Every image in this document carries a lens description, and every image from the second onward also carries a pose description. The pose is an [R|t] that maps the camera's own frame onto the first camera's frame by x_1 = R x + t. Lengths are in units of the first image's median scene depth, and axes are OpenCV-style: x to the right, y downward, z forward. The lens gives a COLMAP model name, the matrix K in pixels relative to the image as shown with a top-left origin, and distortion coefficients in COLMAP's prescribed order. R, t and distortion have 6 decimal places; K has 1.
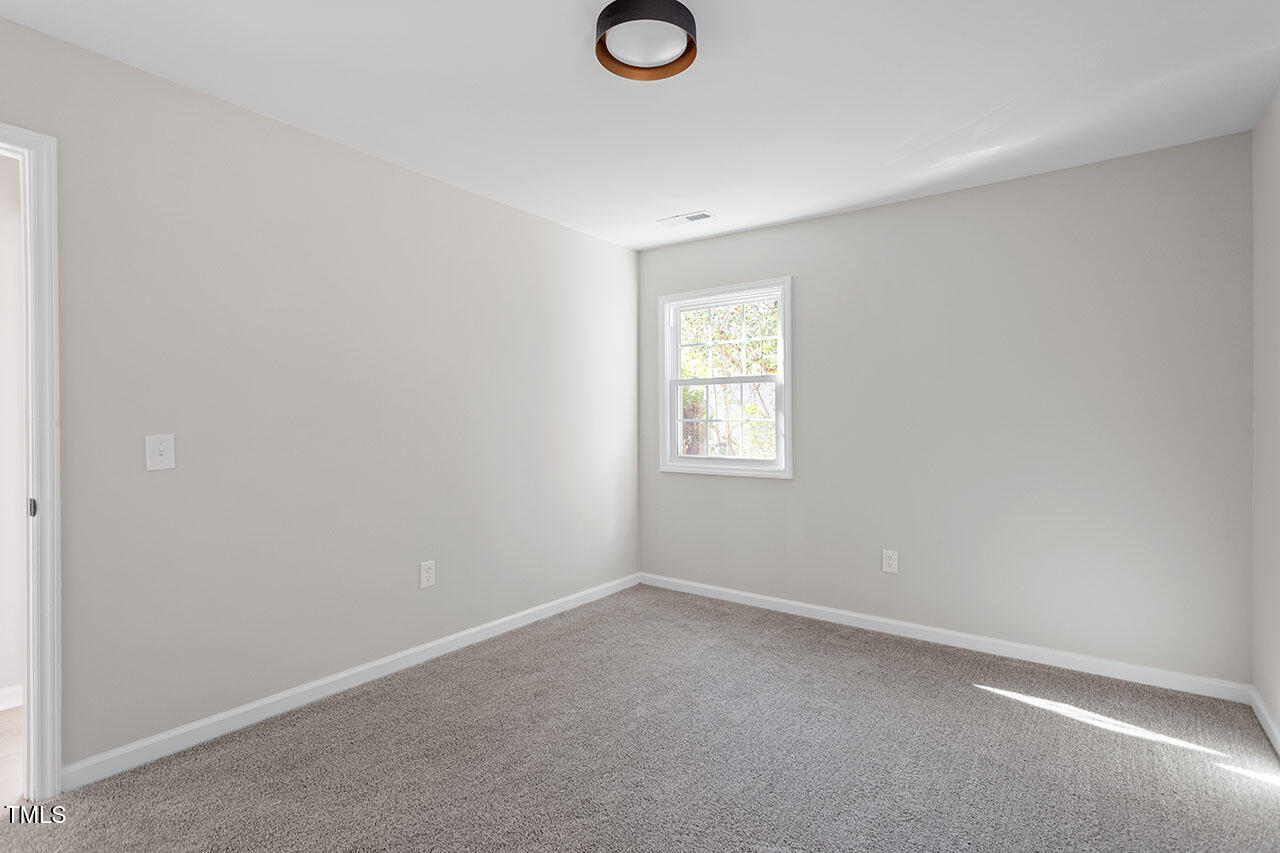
lens RADIAL K [[611.1, 0, 640.0], [0, 611.1, 426.5], [0, 0, 1]] dist [0.000878, 0.000316]
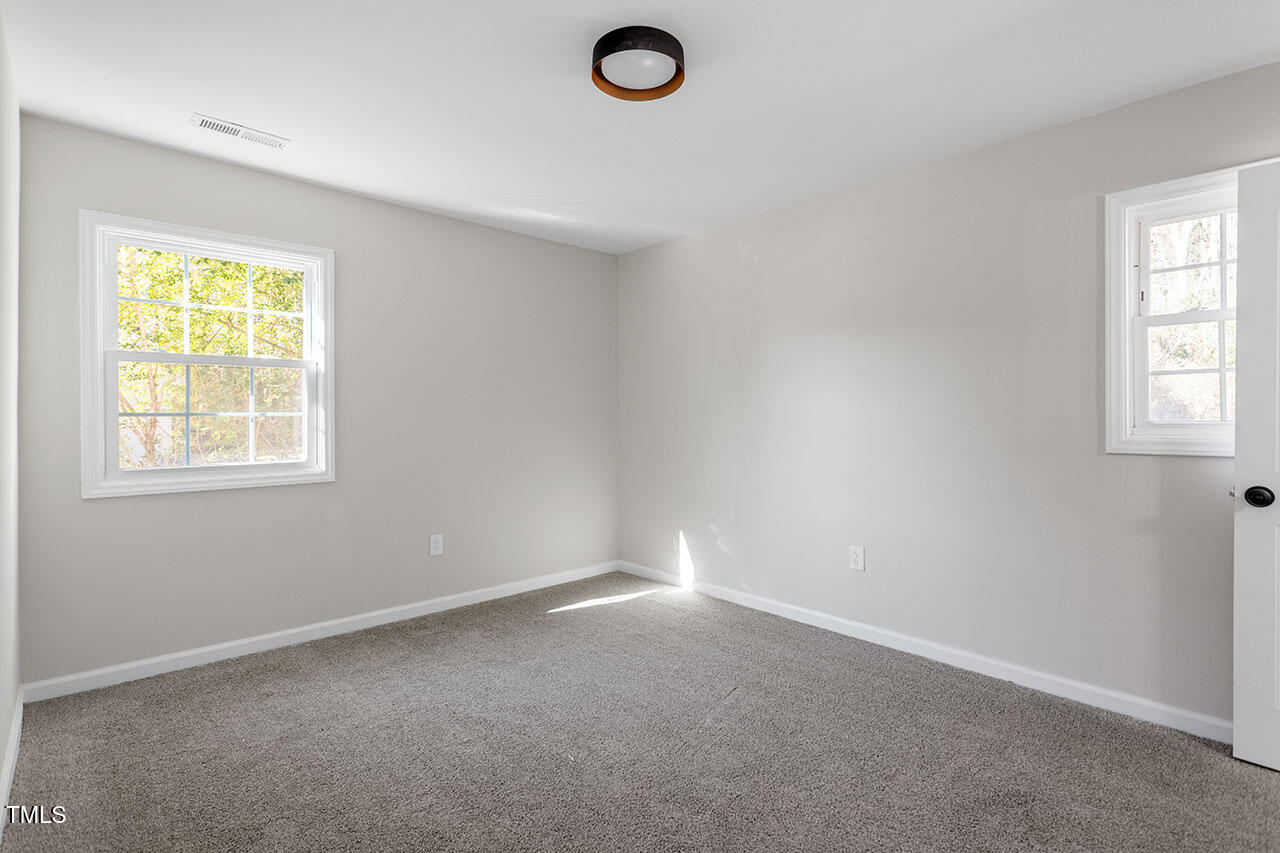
lens RADIAL K [[626.1, 0, 640.2], [0, 626.1, 415.9], [0, 0, 1]] dist [0.000296, 0.000550]
pose [[0.173791, -0.002597, 0.984779, -0.610679], [0.008686, 0.999962, 0.001104, -0.005670], [-0.984744, 0.008362, 0.173807, 0.445457]]
